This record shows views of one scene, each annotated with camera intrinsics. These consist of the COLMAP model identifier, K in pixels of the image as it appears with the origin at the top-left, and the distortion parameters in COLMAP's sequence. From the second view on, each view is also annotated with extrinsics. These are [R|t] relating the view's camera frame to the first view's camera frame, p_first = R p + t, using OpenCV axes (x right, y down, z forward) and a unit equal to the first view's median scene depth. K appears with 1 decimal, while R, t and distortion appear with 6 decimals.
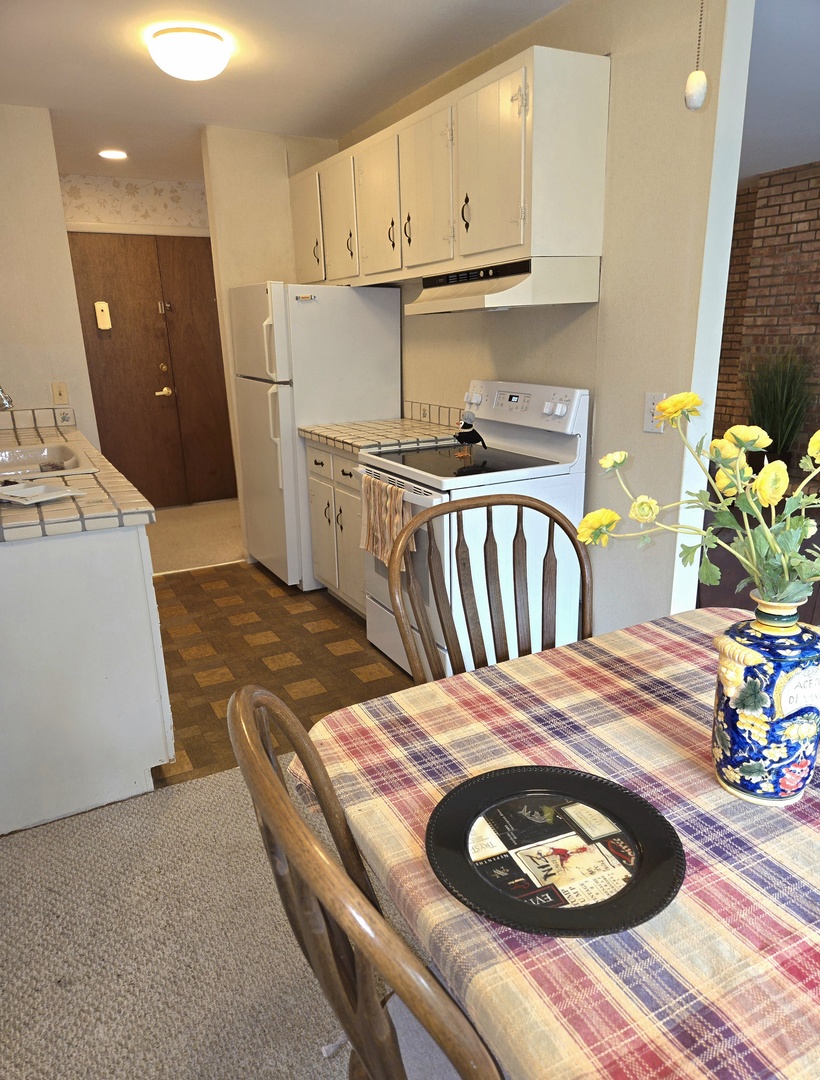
lens RADIAL K [[746.7, 0, 406.2], [0, 746.7, 562.4], [0, 0, 1]] dist [0.065766, -0.049363]
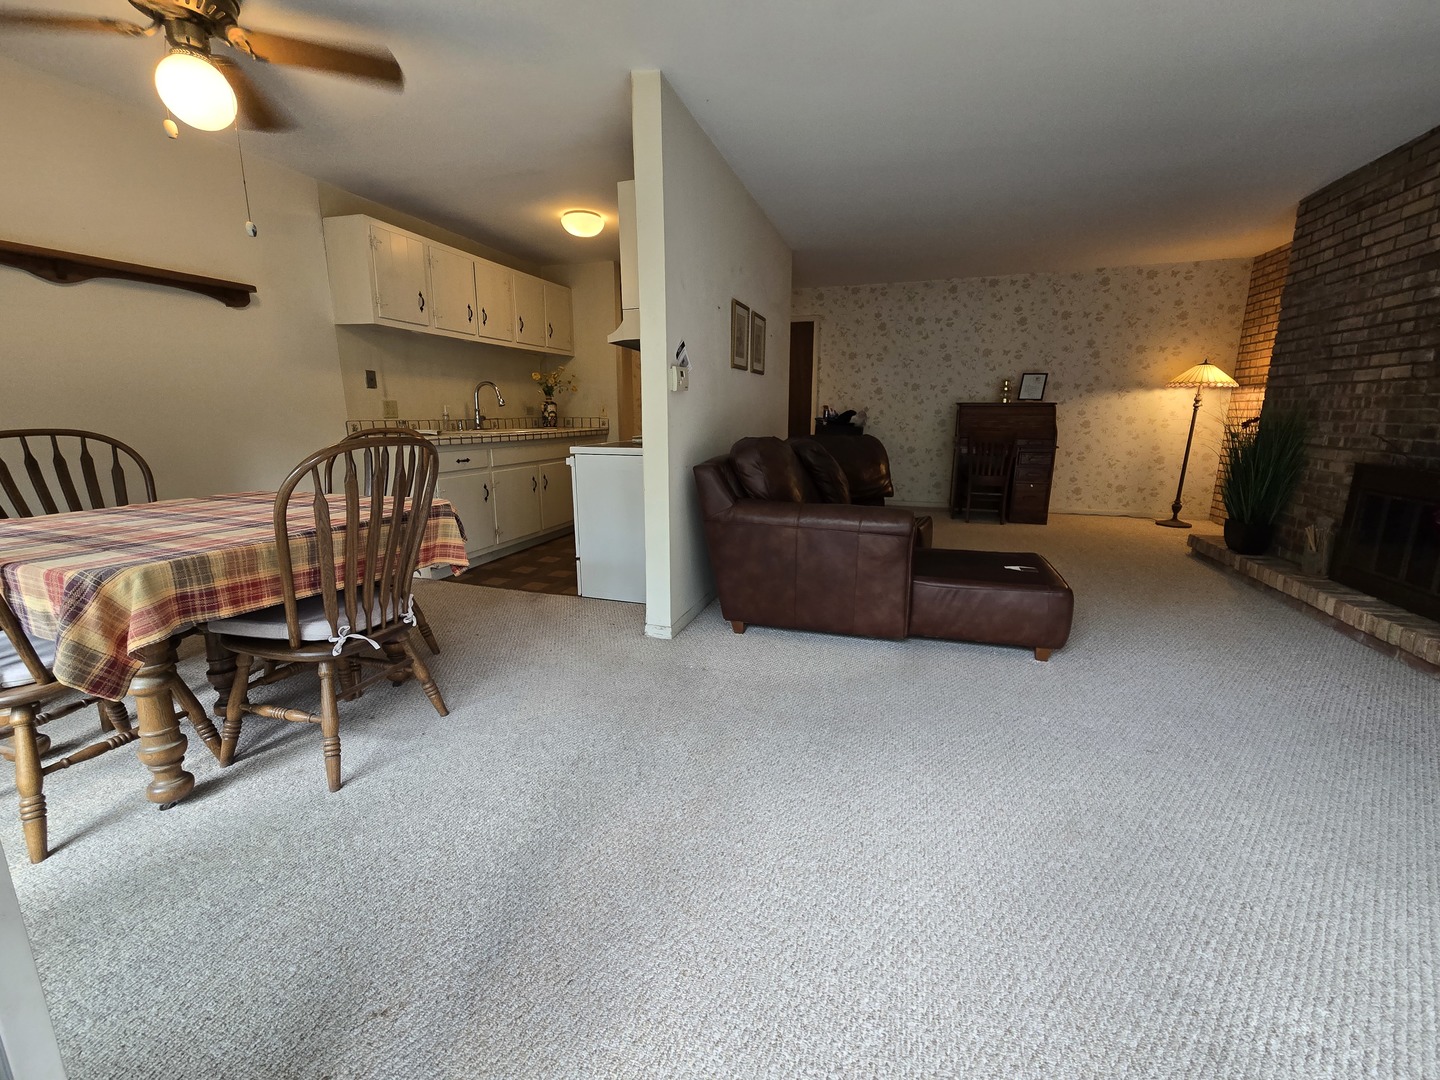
lens RADIAL K [[599.7, 0, 718.3], [0, 599.7, 540.4], [0, 0, 1]] dist [0.004616, -0.001962]
pose [[0.710057, 0.172183, -0.682768, 1.657437], [-0.226429, 0.973975, 0.010142, -0.011697], [0.666745, 0.147397, 0.730565, 0.436303]]
